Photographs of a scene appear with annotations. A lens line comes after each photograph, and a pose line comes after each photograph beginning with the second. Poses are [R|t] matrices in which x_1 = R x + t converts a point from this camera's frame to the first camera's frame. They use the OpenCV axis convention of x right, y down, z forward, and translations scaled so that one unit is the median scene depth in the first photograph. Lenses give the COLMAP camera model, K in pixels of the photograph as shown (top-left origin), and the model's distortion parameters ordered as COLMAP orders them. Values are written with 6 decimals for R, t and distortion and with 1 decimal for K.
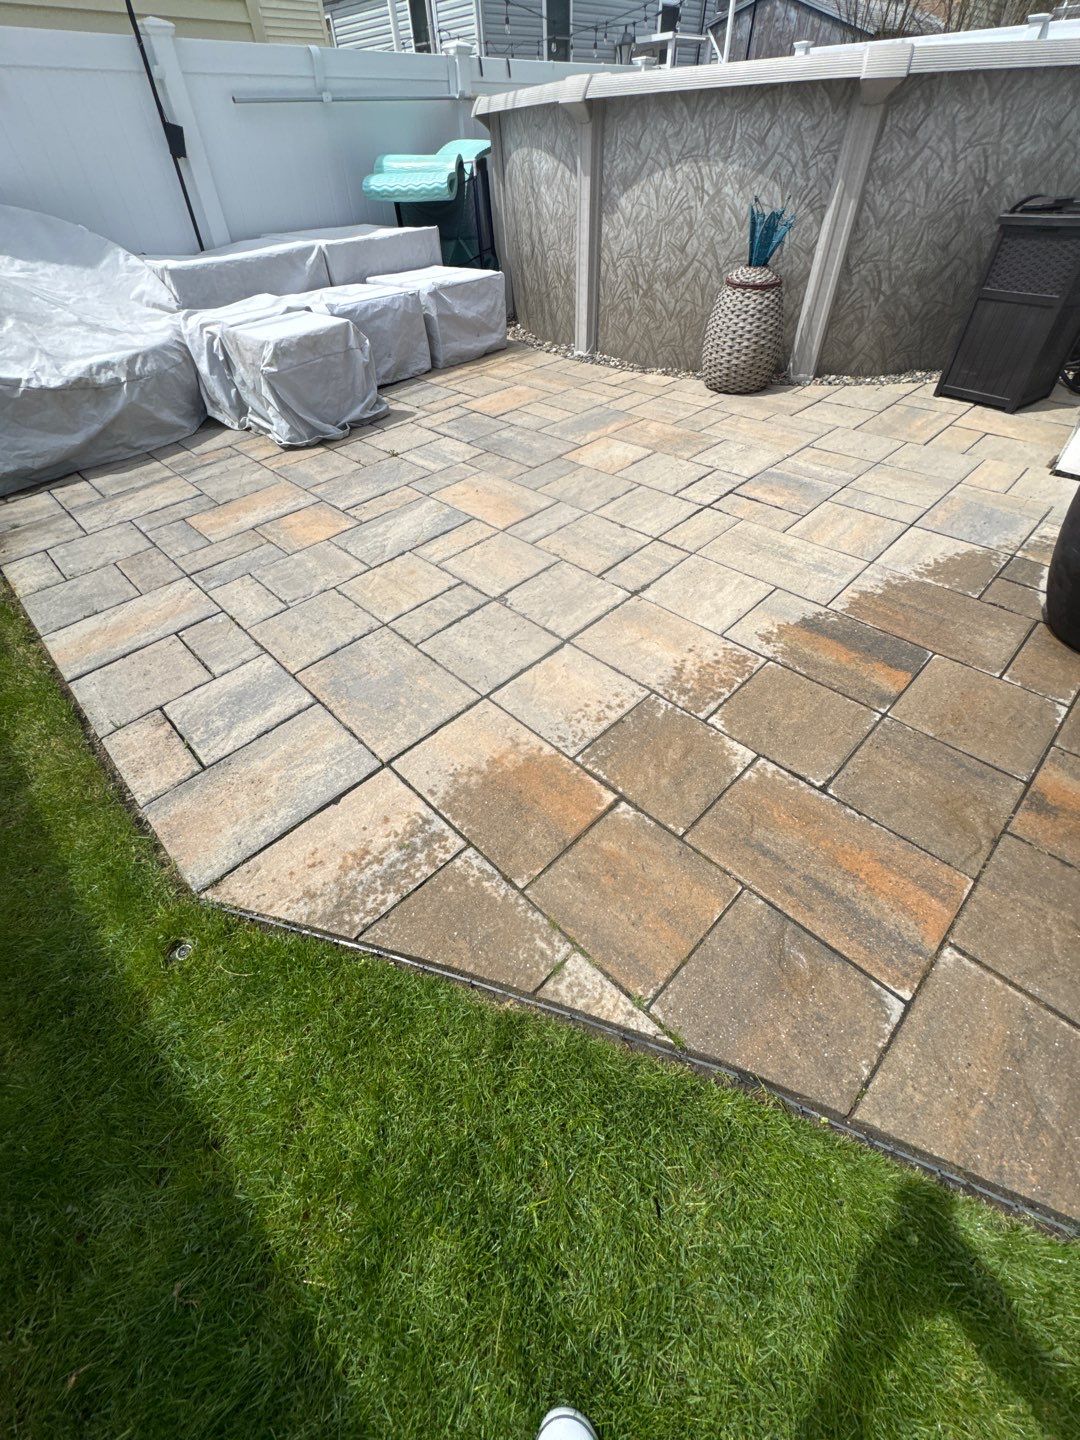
lens RADIAL K [[572.5, 0, 541.9], [0, 572.5, 717.6], [0, 0, 1]] dist [-0.000017, 0.000005]
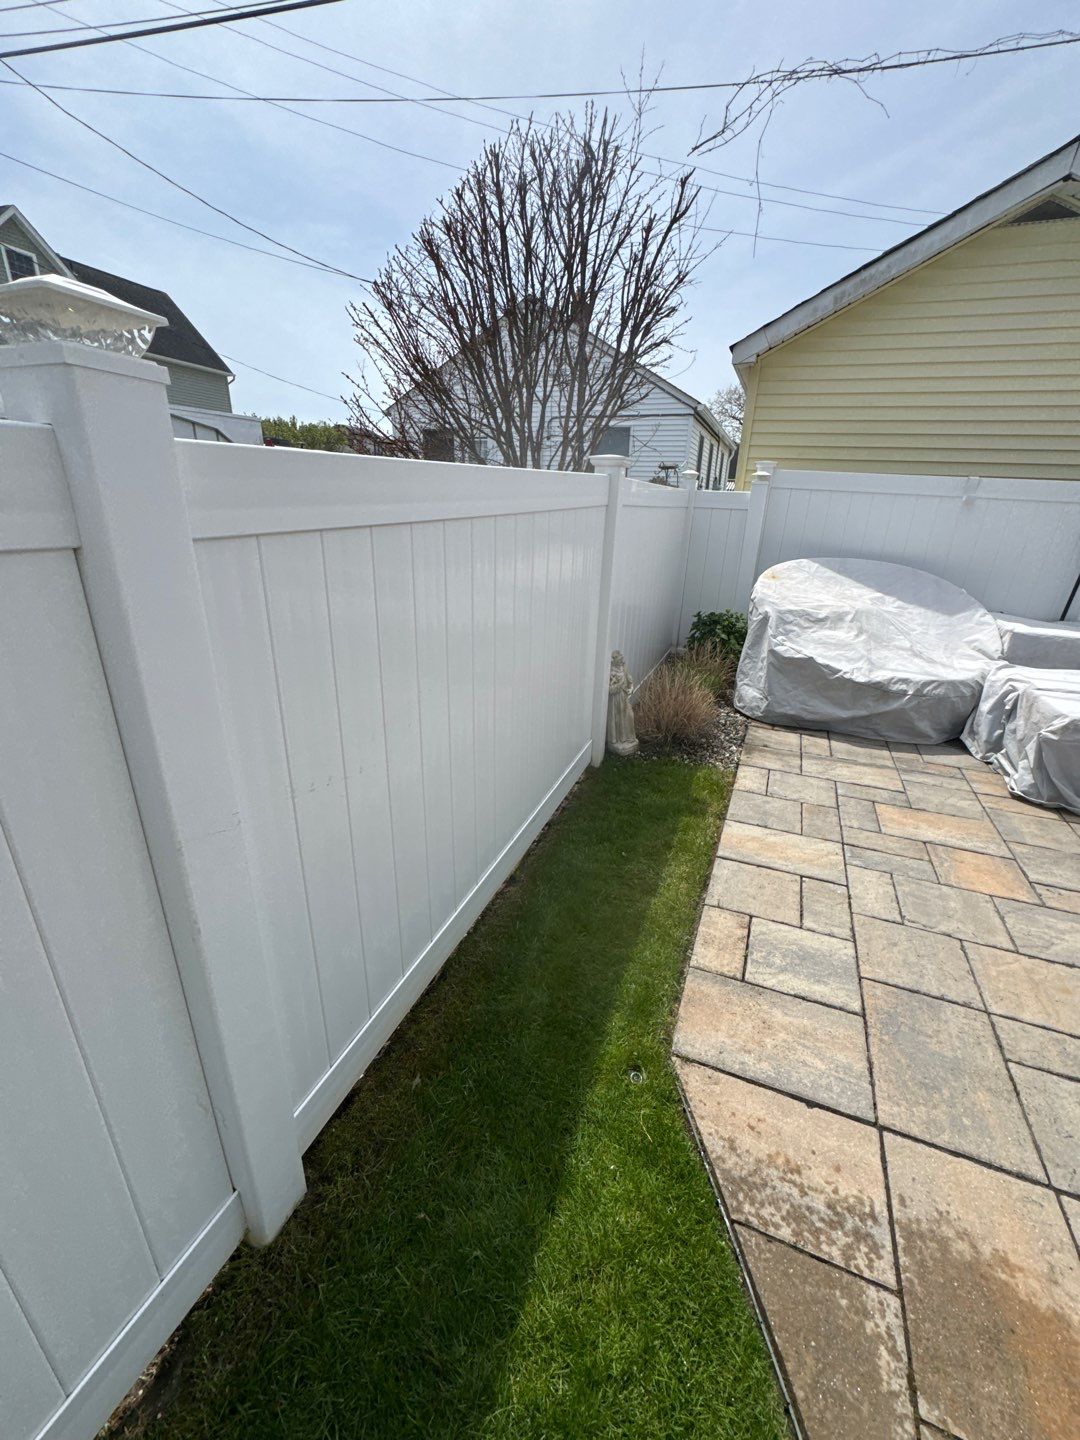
lens RADIAL K [[572.5, 0, 541.9], [0, 572.5, 717.6], [0, 0, 1]] dist [-0.000017, 0.000005]
pose [[0.380031, 0.370929, -0.847342, 0.049395], [-0.690249, 0.723537, 0.007158, -0.022347], [0.615738, 0.582157, 0.530999, -0.174626]]
